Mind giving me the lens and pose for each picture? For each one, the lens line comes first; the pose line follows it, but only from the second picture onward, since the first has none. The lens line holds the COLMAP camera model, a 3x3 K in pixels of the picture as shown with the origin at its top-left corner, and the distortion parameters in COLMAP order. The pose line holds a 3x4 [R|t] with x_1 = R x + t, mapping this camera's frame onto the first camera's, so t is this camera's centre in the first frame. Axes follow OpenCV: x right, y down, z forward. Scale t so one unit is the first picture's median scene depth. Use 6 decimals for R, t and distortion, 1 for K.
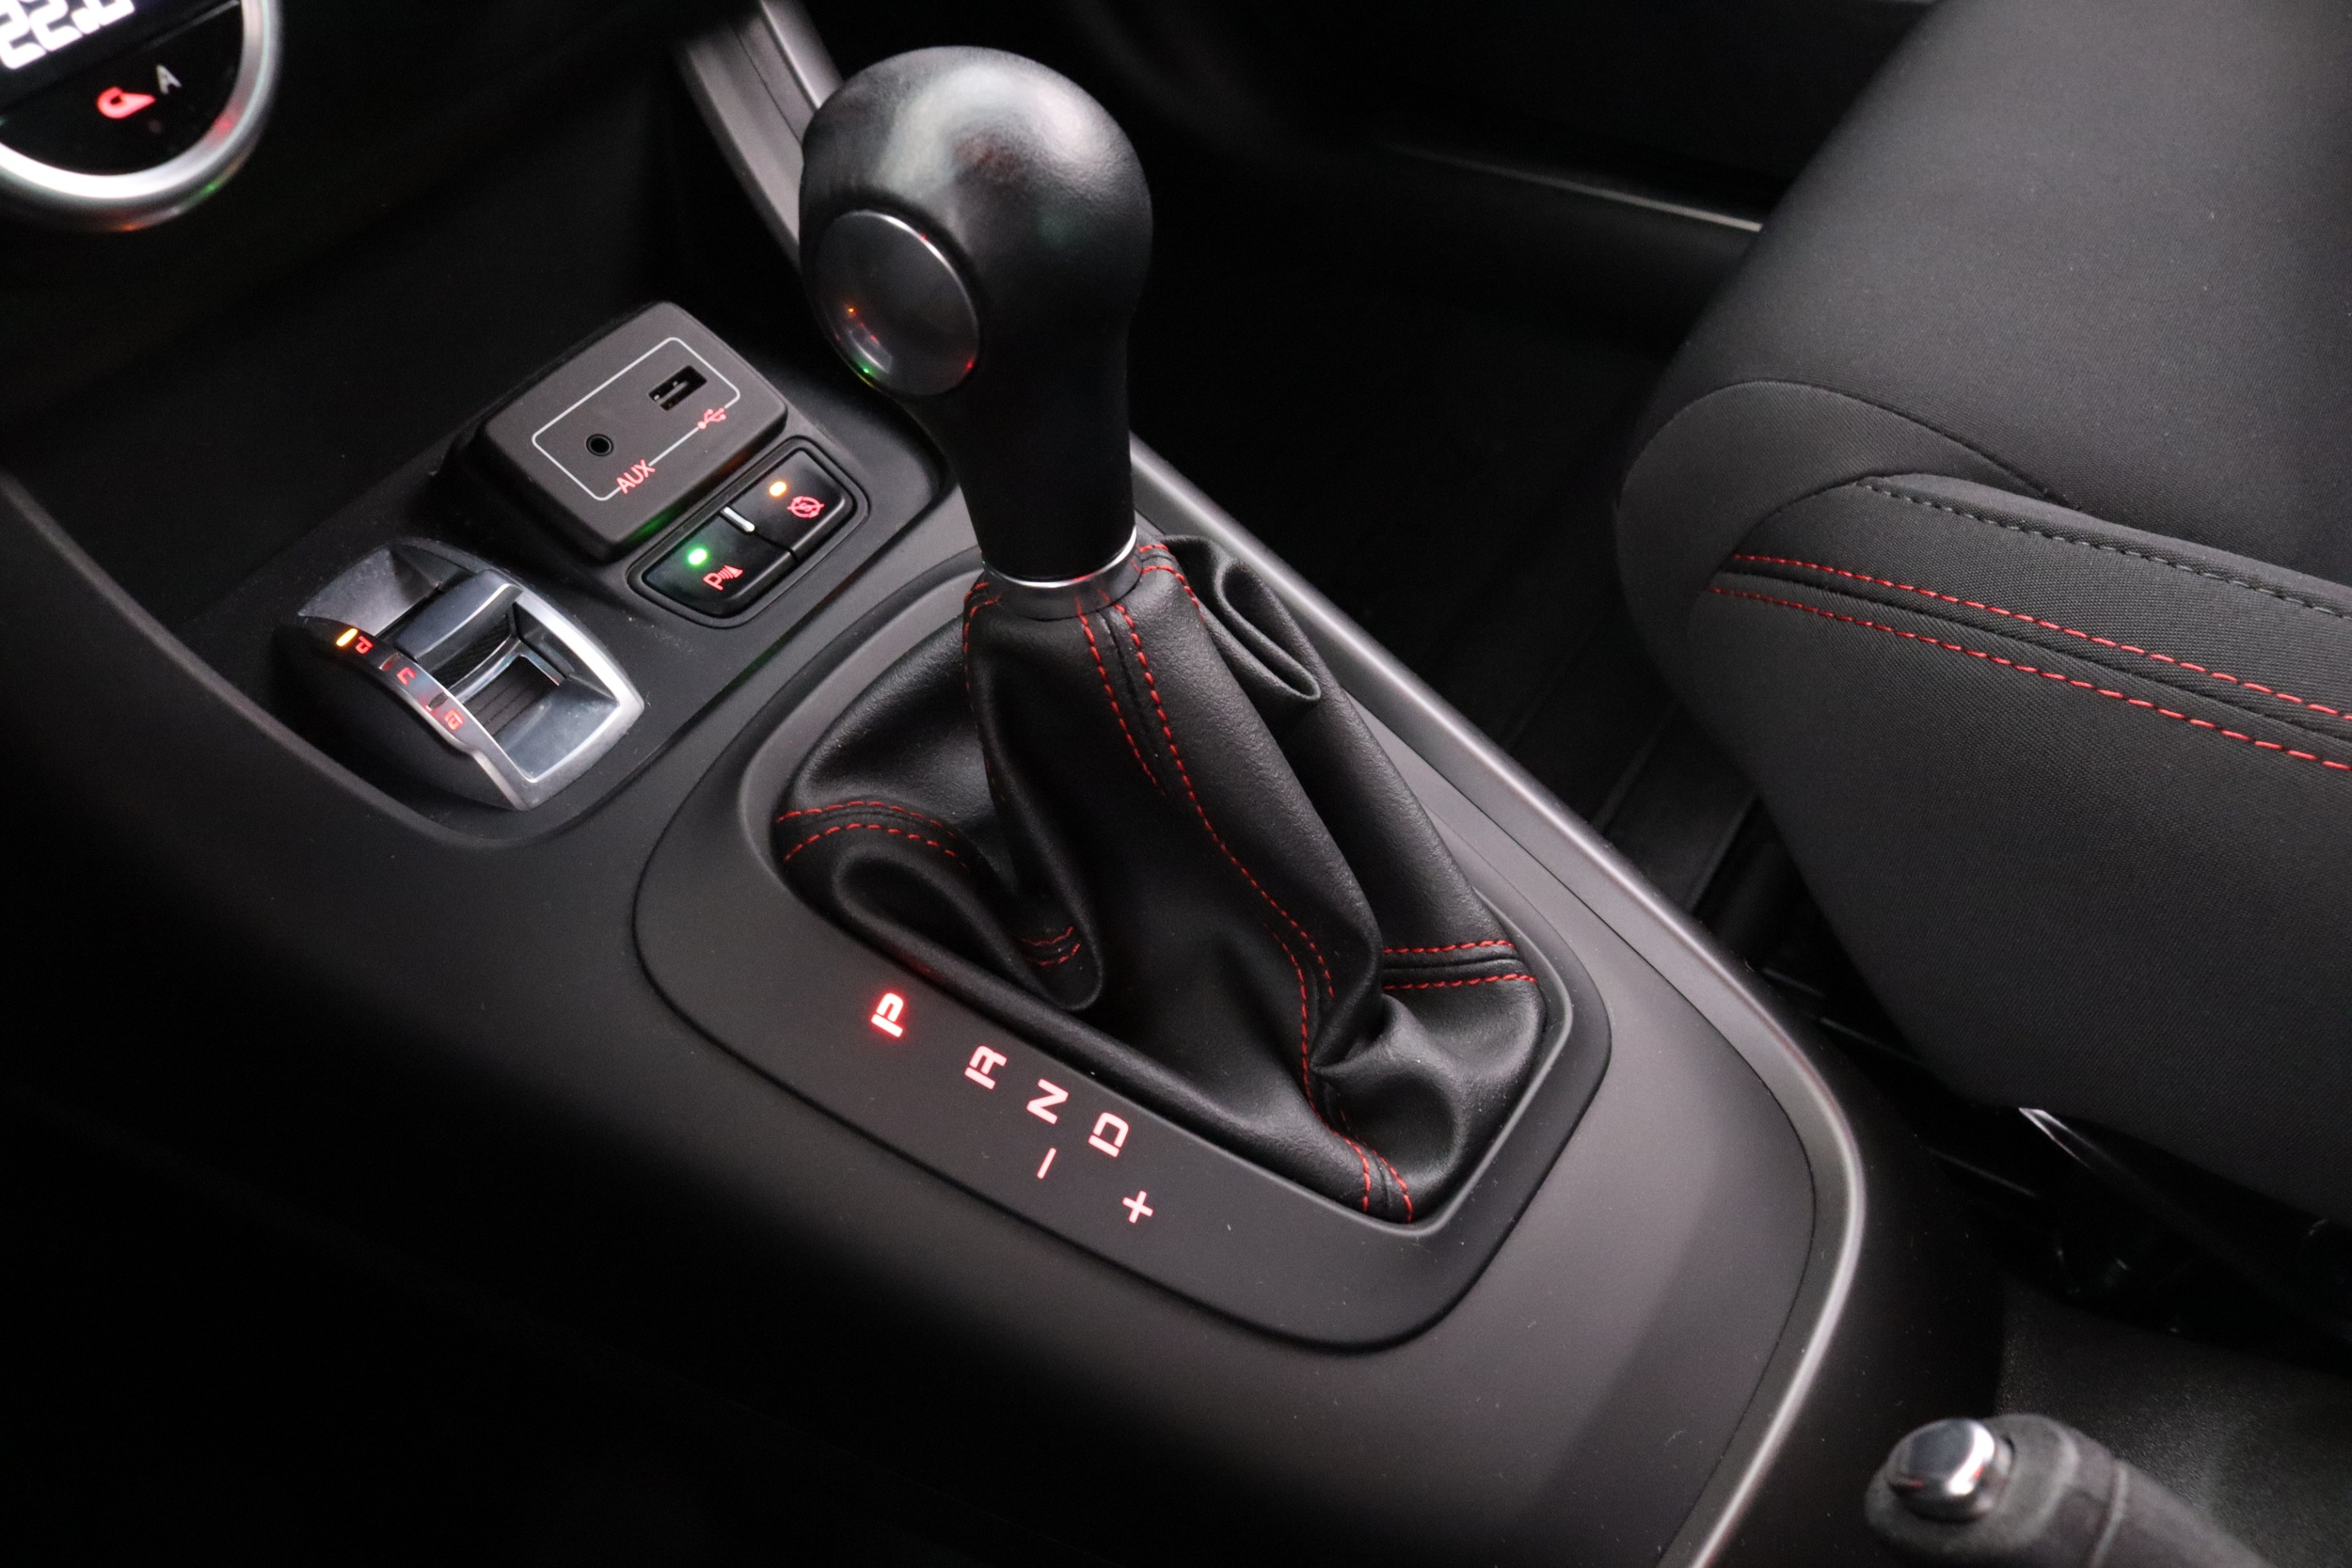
lens RADIAL K [[1936.4, 0, 1184.8], [0, 1936.4, 775.0], [0, 0, 1]] dist [-0.149620, 0.097749]
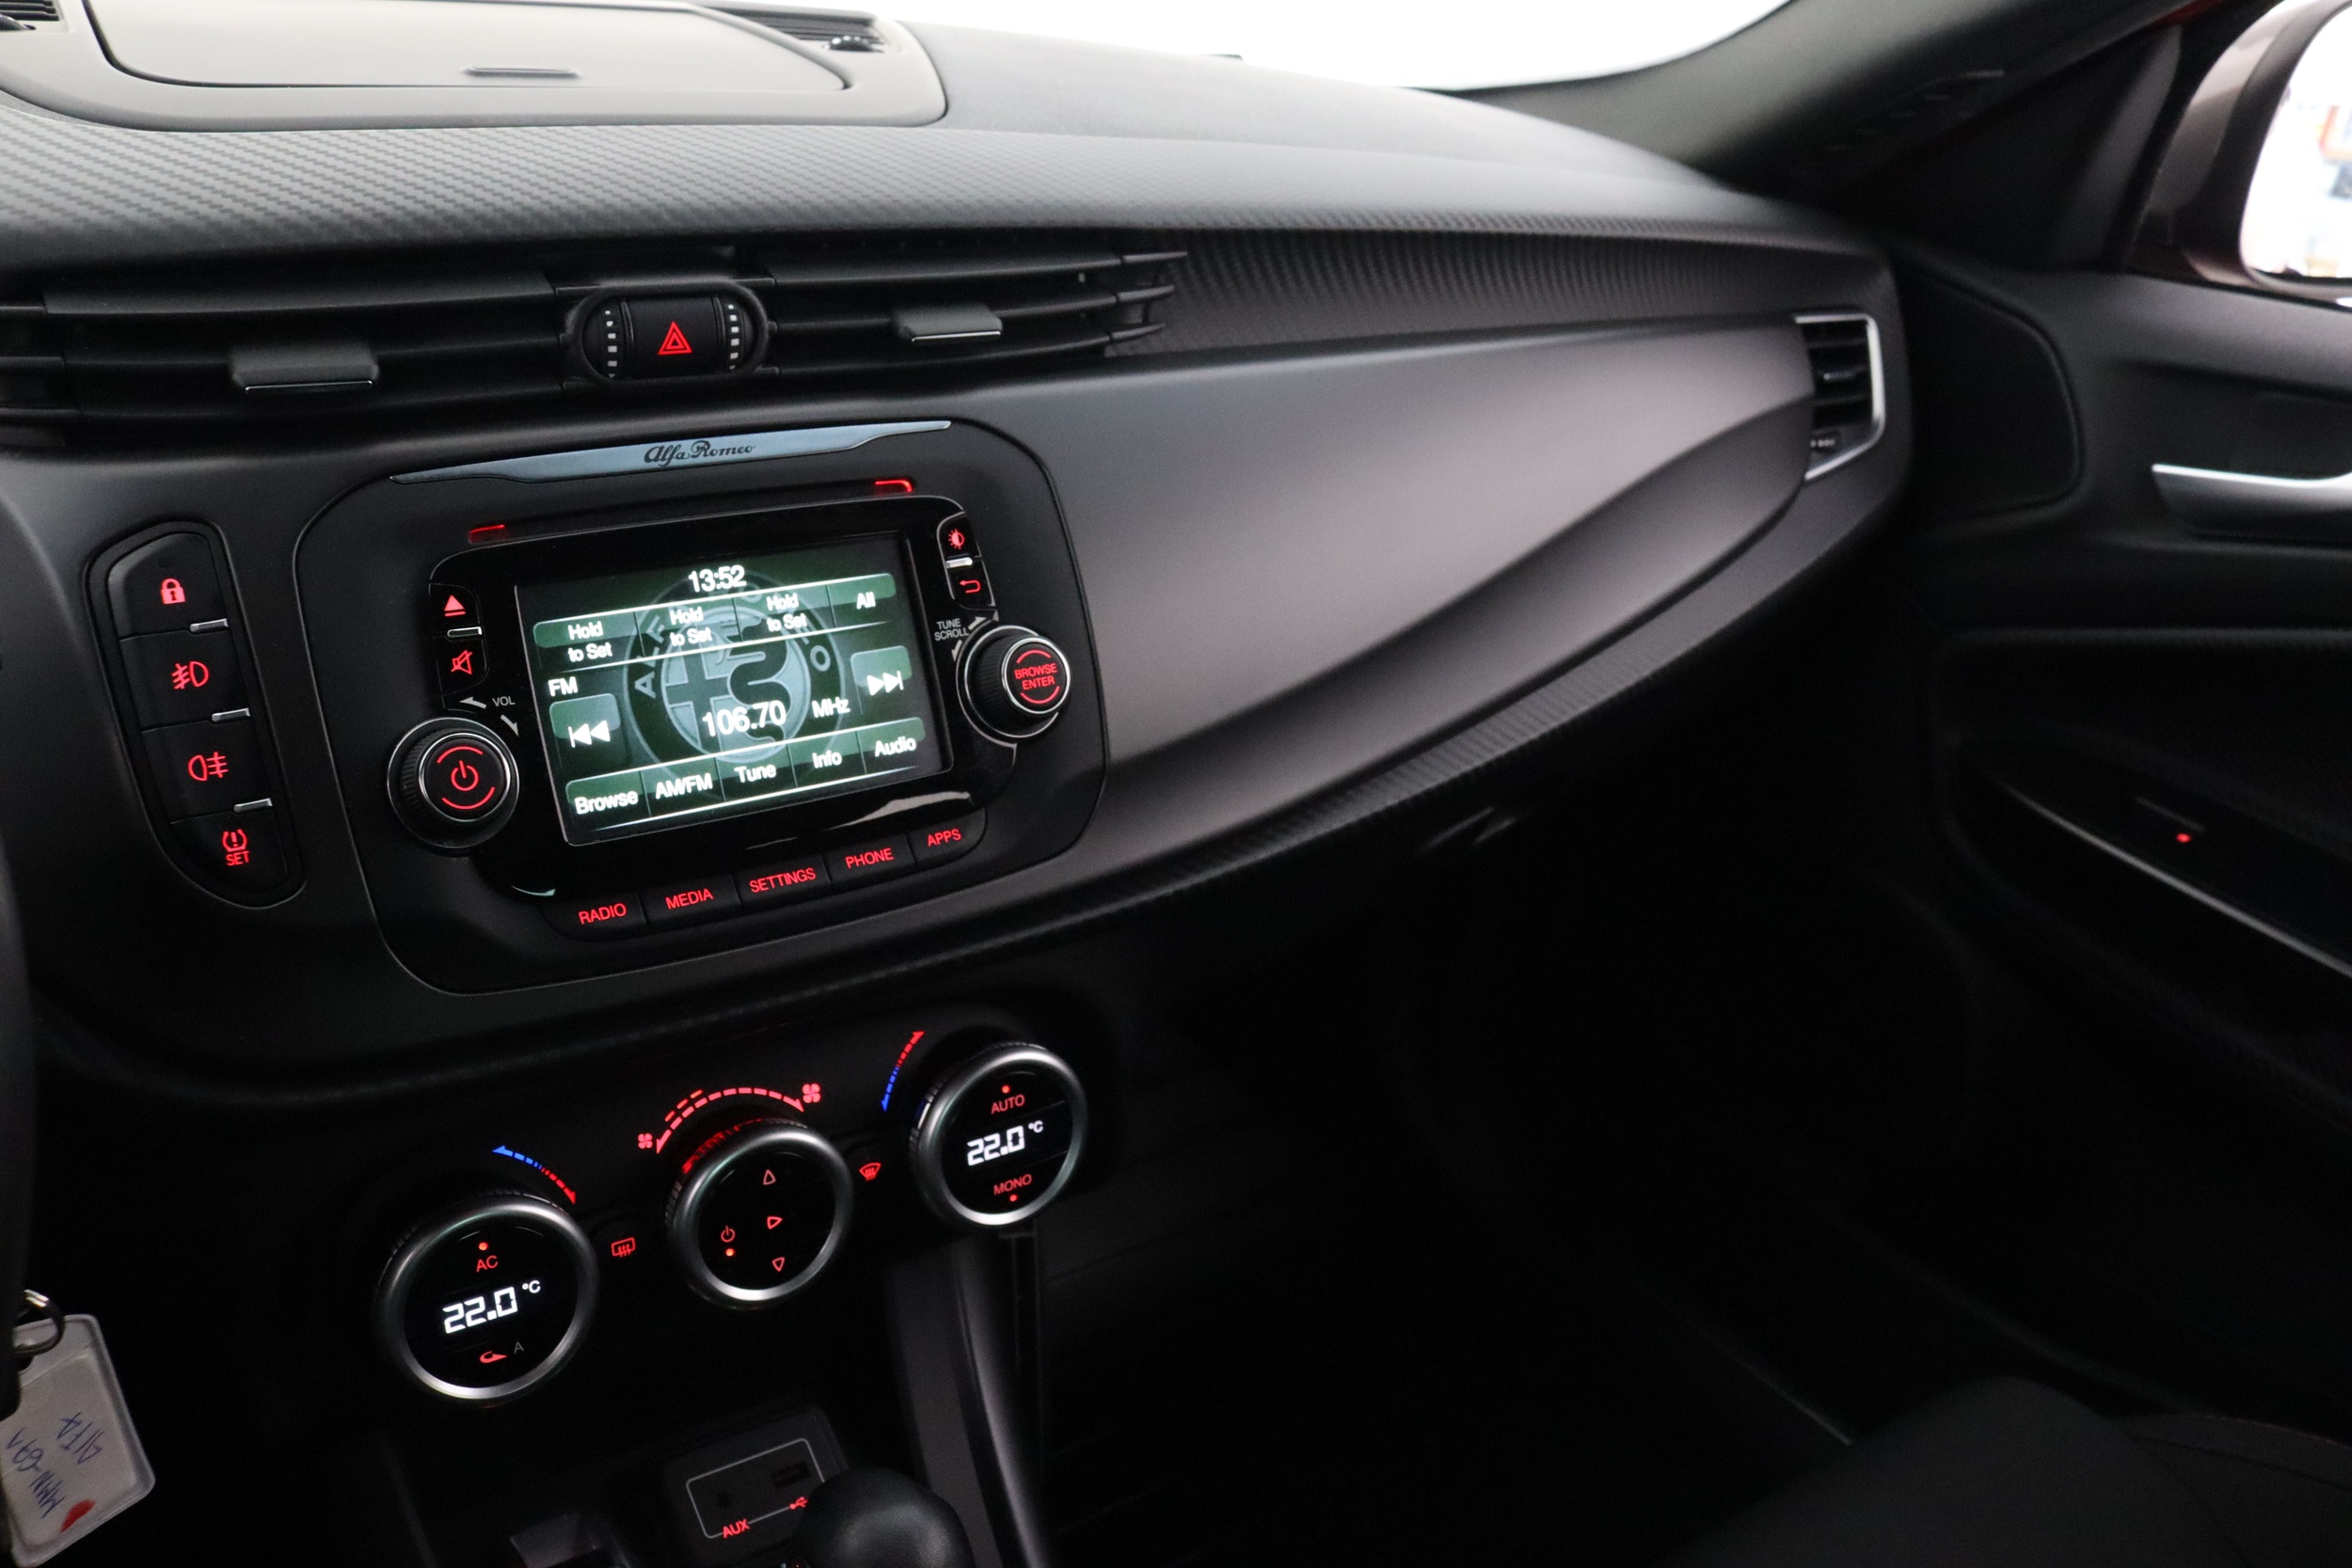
lens RADIAL K [[1936.4, 0, 1149.9], [0, 1936.4, 797.1], [0, 0, 1]] dist [-0.149620, 0.097749]
pose [[0.905450, 0.306833, -0.293282, 0.335483], [-0.387362, 0.879824, -0.275428, -0.443106], [0.173525, 0.362993, 0.915492, -0.674746]]
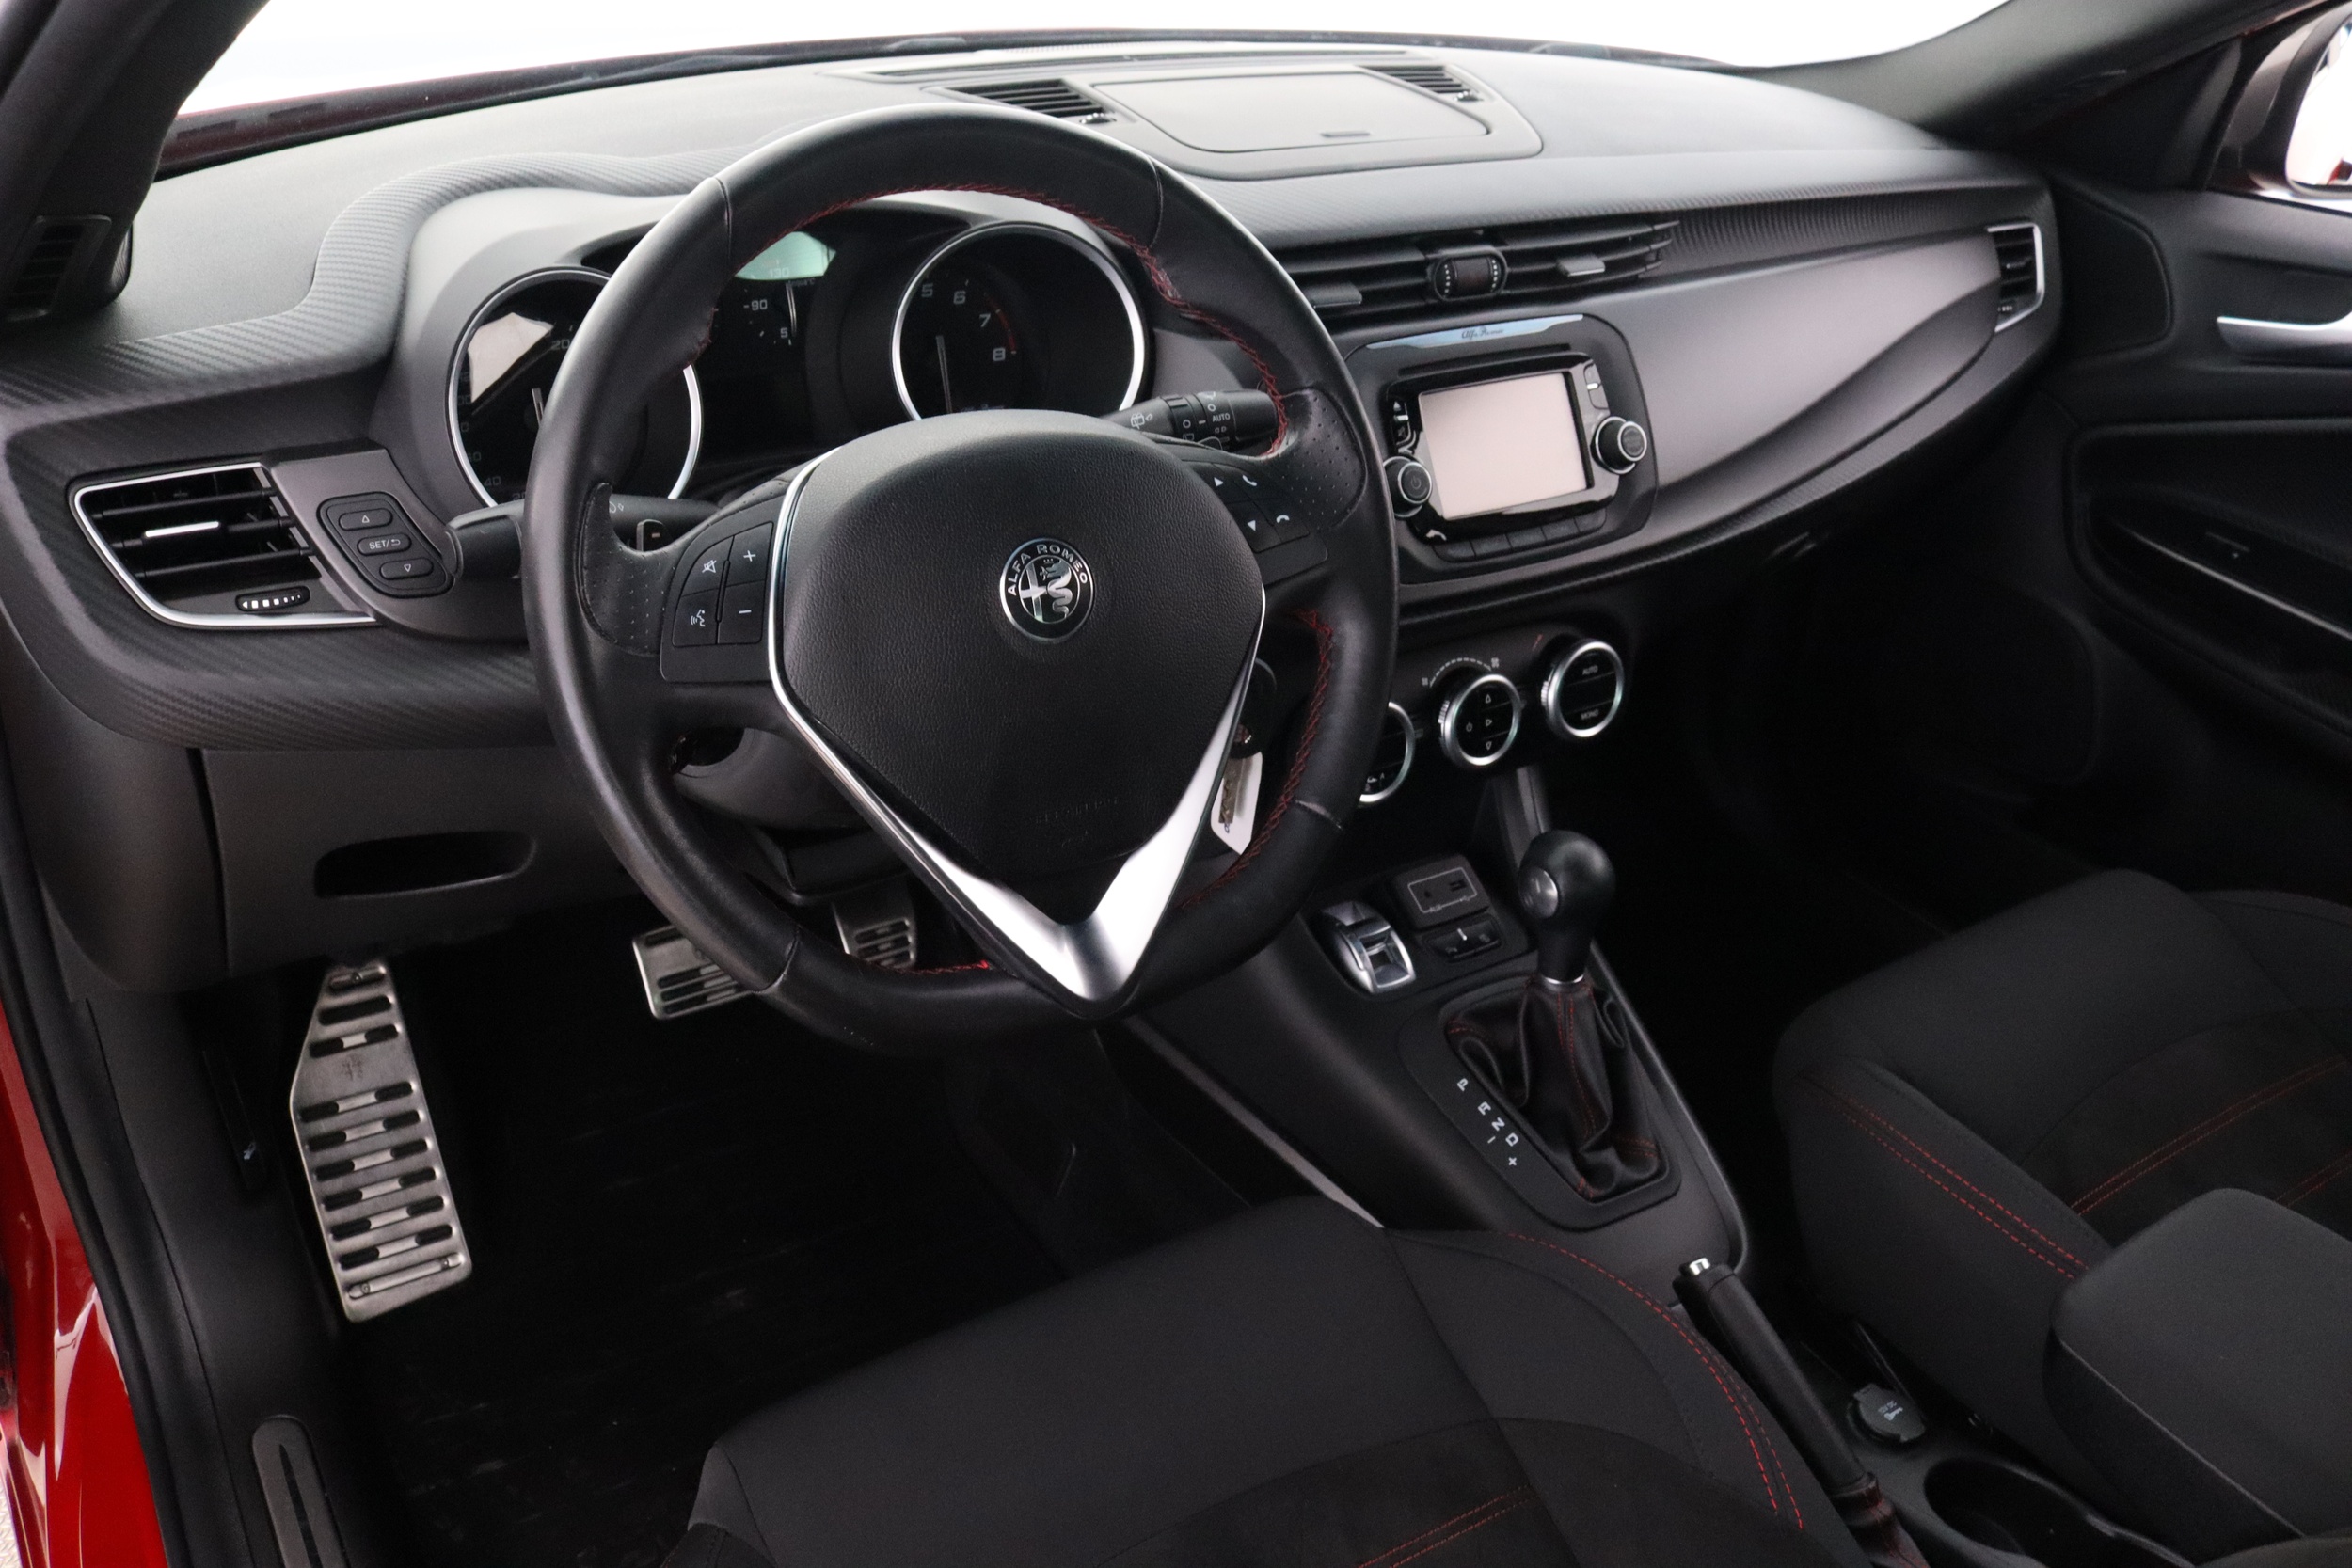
lens RADIAL K [[1936.4, 0, 1143.8], [0, 1936.4, 824.8], [0, 0, 1]] dist [-0.149620, 0.097749]
pose [[0.890183, 0.319645, -0.324656, 0.272782], [-0.387249, 0.906253, -0.169541, 0.463340], [0.240028, 0.276645, 0.930513, -2.190706]]
